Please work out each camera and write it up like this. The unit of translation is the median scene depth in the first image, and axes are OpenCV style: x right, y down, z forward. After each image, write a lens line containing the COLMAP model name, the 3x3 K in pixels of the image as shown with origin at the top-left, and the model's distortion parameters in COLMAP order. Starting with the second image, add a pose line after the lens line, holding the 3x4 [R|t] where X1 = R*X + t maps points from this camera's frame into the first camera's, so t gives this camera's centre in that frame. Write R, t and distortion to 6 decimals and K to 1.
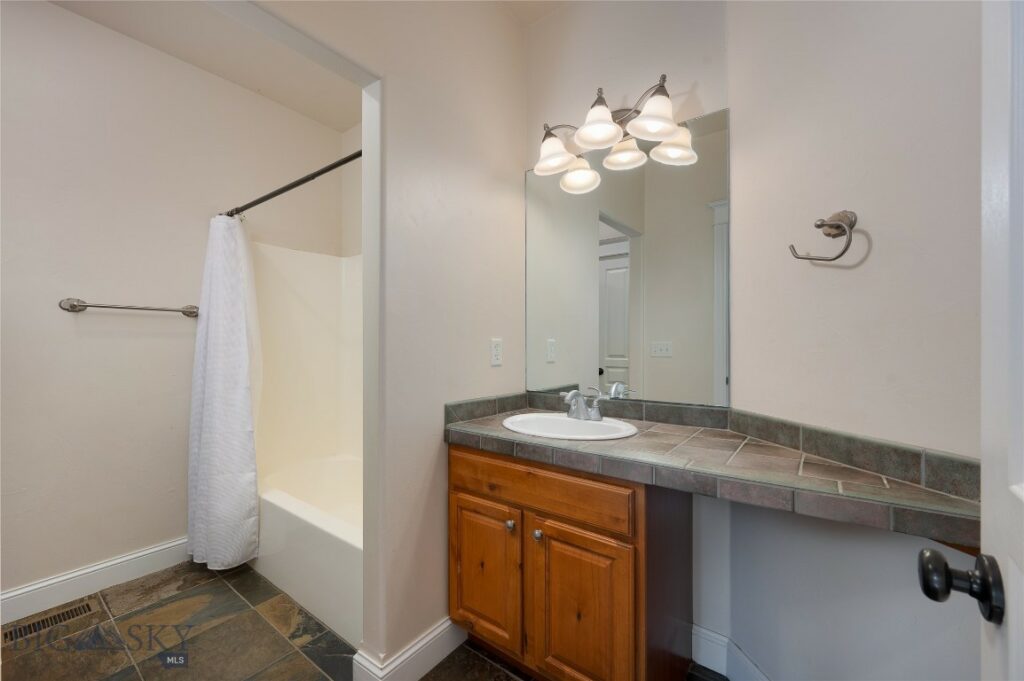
lens RADIAL K [[412.9, 0, 515.7], [0, 412.9, 348.5], [0, 0, 1]] dist [0.002657, 0.000029]
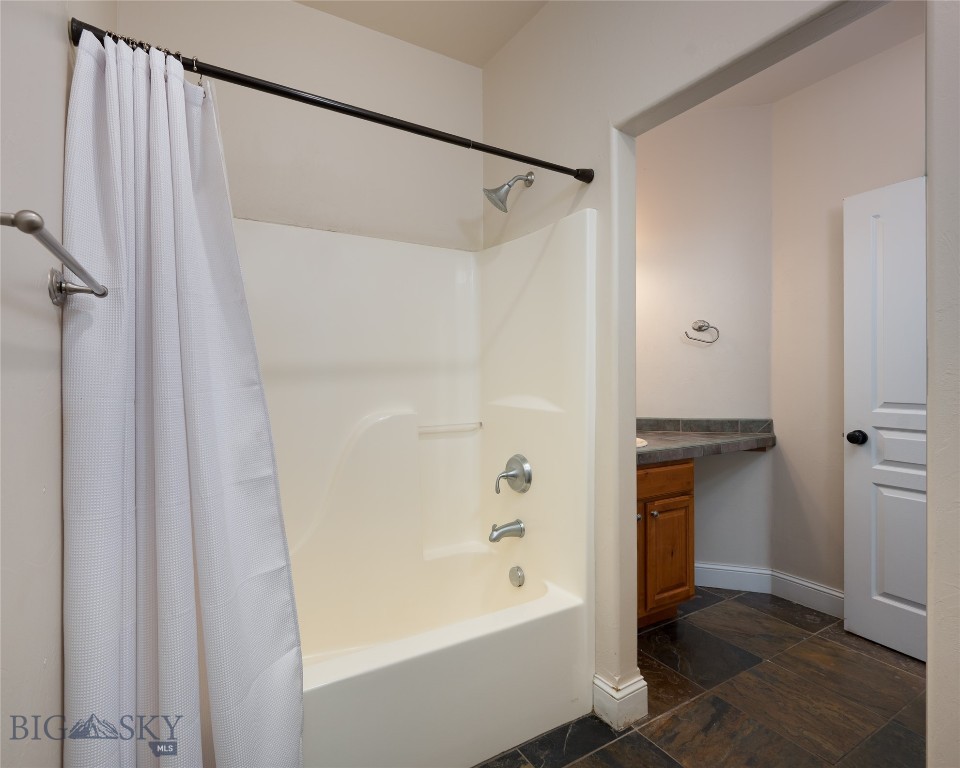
lens RADIAL K [[479.6, 0, 475.4], [0, 479.6, 377.1], [0, 0, 1]] dist [0.002722, 0.000383]
pose [[0.380988, -0.001791, 0.924578, -1.827562], [0.006730, 0.999977, -0.000836, -0.026703], [-0.924555, 0.006541, 0.380992, 1.000871]]
